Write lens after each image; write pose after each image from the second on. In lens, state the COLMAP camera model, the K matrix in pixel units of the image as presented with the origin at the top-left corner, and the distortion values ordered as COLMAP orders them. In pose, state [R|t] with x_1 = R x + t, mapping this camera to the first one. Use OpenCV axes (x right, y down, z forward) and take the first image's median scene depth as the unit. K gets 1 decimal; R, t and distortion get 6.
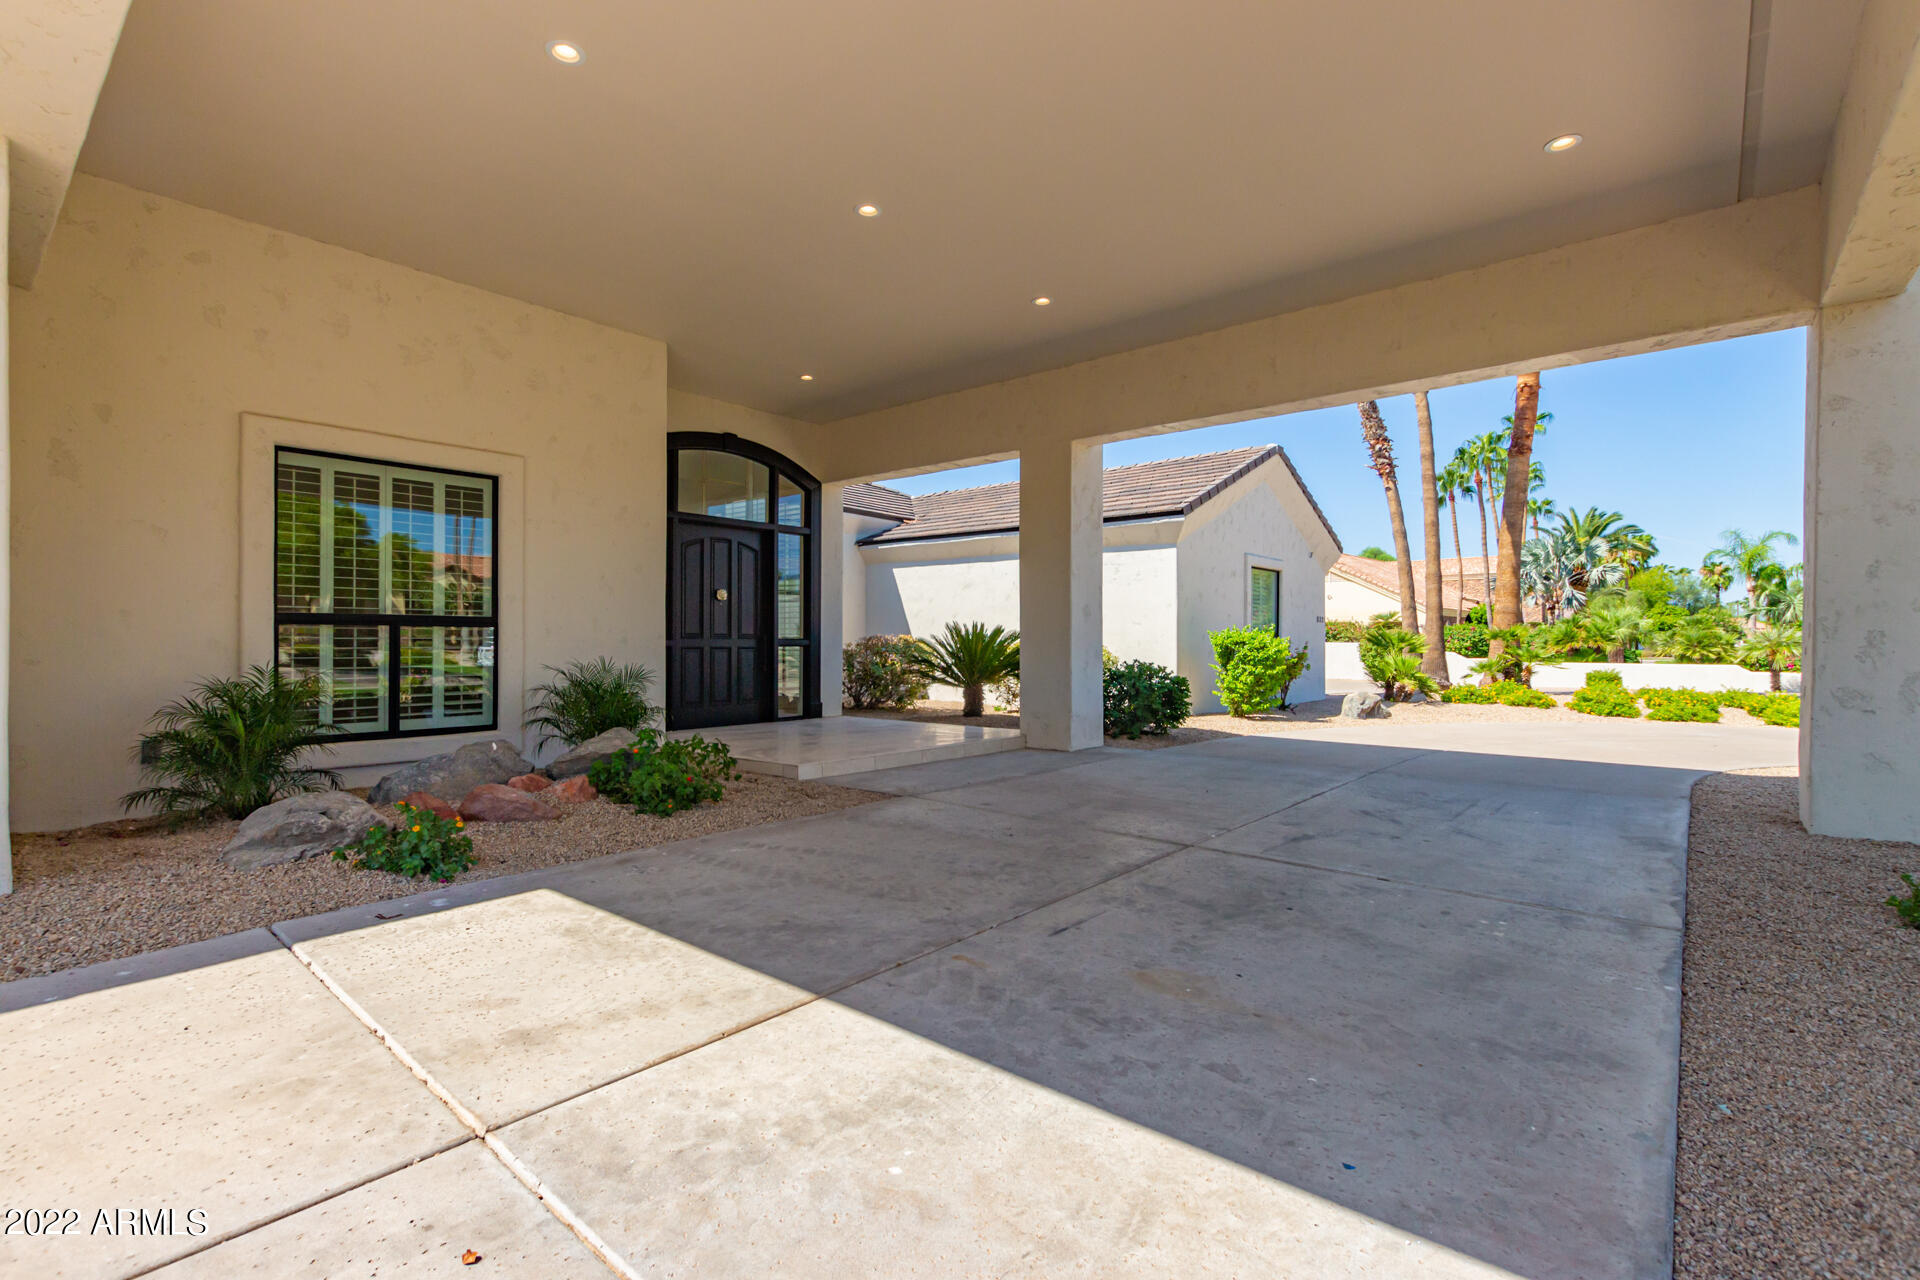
lens RADIAL K [[879.3, 0, 951.4], [0, 879.3, 639.5], [0, 0, 1]] dist [0.004201, 0.002125]
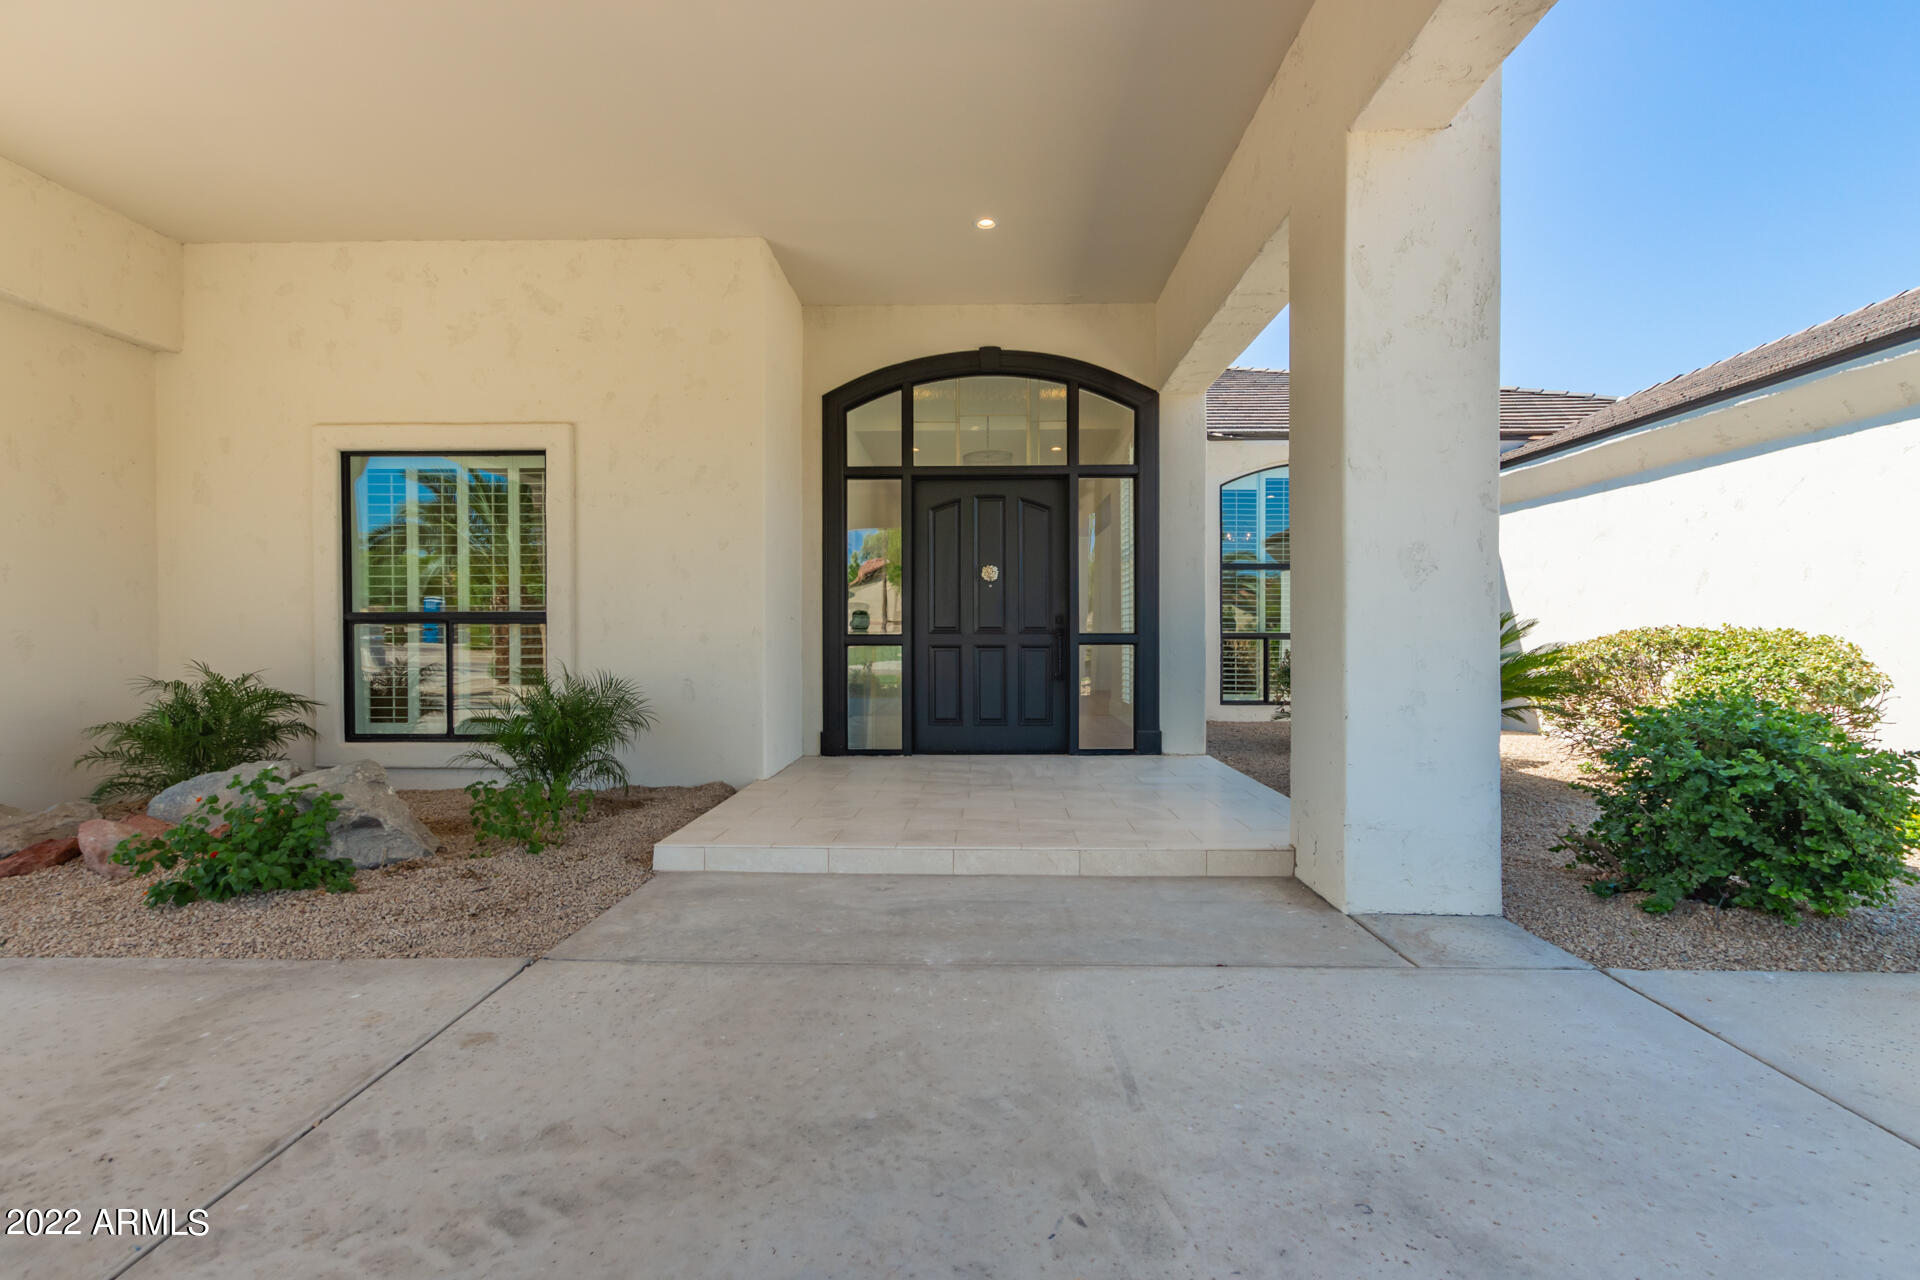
lens RADIAL K [[879.3, 0, 961.3], [0, 879.3, 645.2], [0, 0, 1]] dist [0.004201, 0.002125]
pose [[0.630384, 0.009246, -0.776229, 0.291371], [0.004181, 0.999874, 0.015305, -0.002824], [0.776273, -0.012893, 0.630266, 0.527716]]
